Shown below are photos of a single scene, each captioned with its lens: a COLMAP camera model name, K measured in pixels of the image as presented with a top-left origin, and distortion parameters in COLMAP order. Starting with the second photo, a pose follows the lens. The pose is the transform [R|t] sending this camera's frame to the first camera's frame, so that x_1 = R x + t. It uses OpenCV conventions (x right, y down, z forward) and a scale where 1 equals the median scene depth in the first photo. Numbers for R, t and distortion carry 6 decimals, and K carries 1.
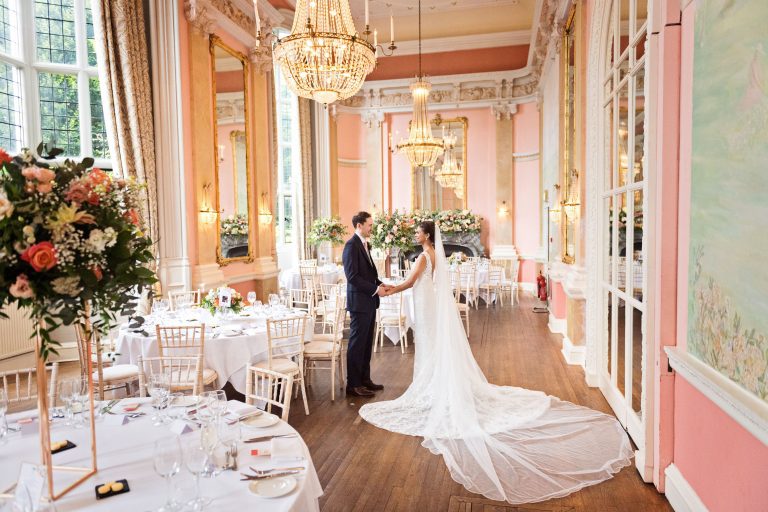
lens RADIAL K [[522.7, 0, 384.0], [0, 522.7, 256.0], [0, 0, 1]] dist [0.007263, -0.001331]
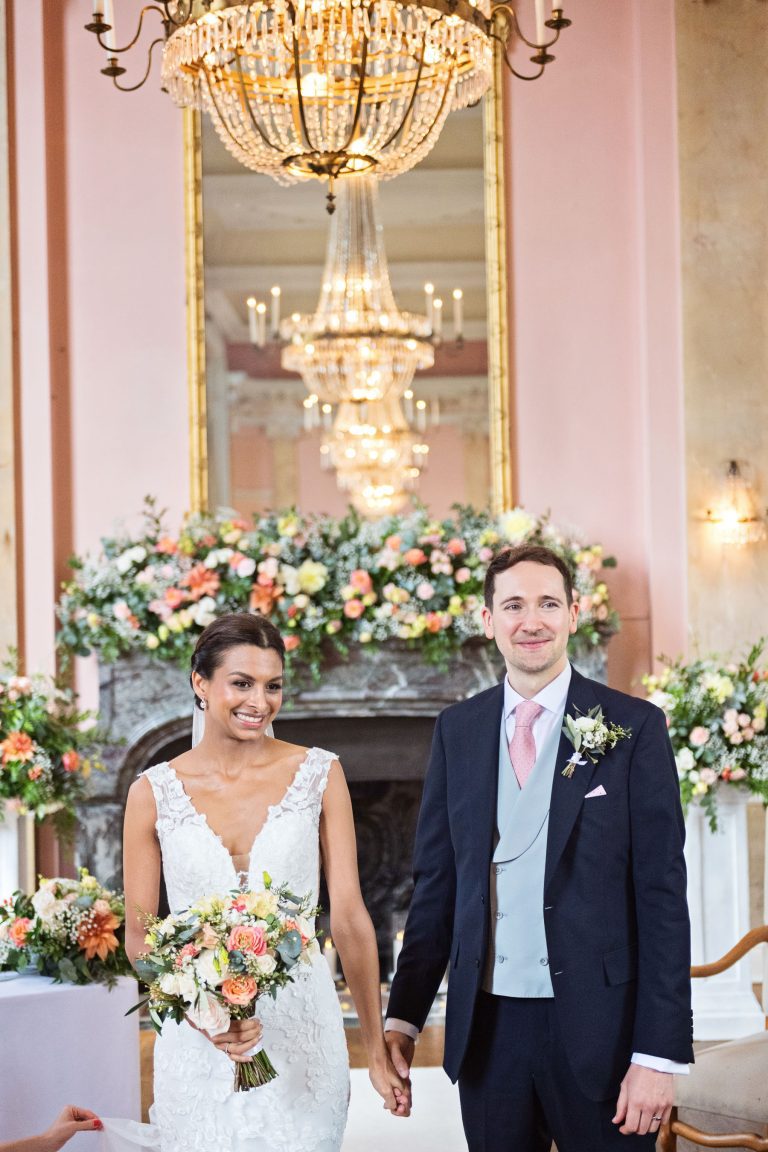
lens RADIAL K [[1813.1, 0, 384.0], [0, 1813.1, 576.0], [0, 0, 1]] dist [0.009155, -0.015202]
pose [[0.975976, -0.004190, 0.217837, -0.015002], [0.018920, 0.997668, -0.065575, -0.029676], [-0.217054, 0.068121, 0.973780, 0.444705]]
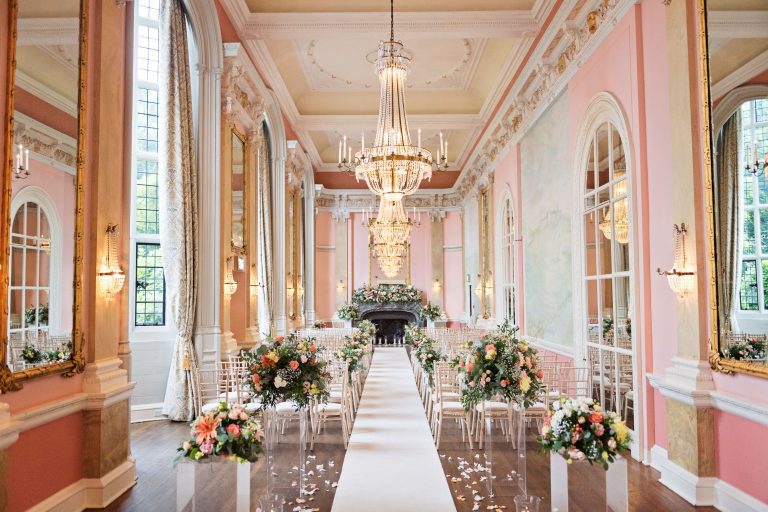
lens RADIAL K [[670.0, 0, 384.0], [0, 670.0, 256.0], [0, 0, 1]] dist [0.002317, -0.000716]
pose [[0.977363, 0.019642, 0.210656, -0.285299], [0.004999, 0.993259, -0.115807, 0.038847], [-0.211510, 0.114238, 0.970677, -0.704545]]
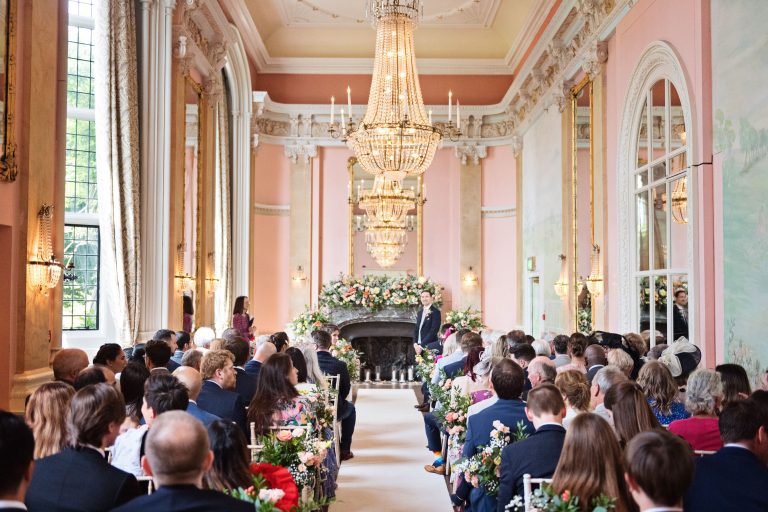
lens RADIAL K [[877.5, 0, 384.0], [0, 877.5, 256.0], [0, 0, 1]] dist [-0.009018, -0.014558]
pose [[0.975640, 0.028123, 0.217568, -0.182840], [-0.006121, 0.994853, -0.101146, 0.012167], [-0.219293, 0.097351, 0.970790, -0.244694]]
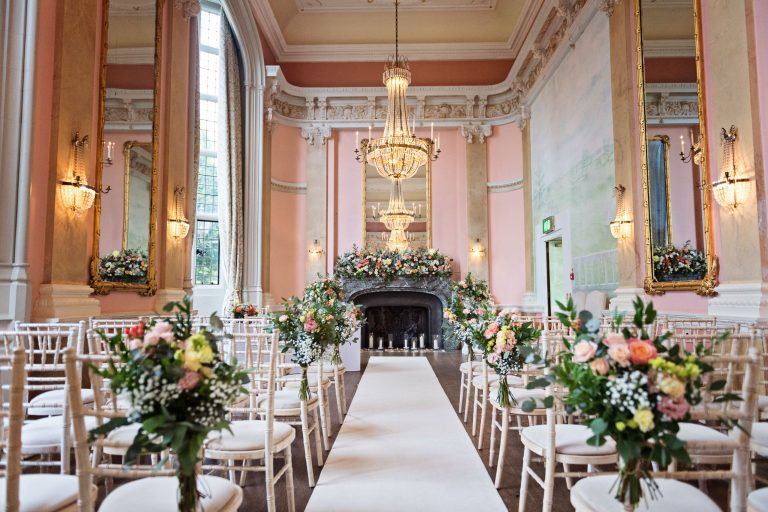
lens RADIAL K [[522.7, 0, 384.0], [0, 522.7, 256.0], [0, 0, 1]] dist [0.007263, -0.001331]
pose [[0.980940, 0.026844, 0.192447, -0.072336], [-0.000245, 0.990581, -0.136929, 0.034046], [-0.194310, 0.134272, 0.971707, 0.237770]]
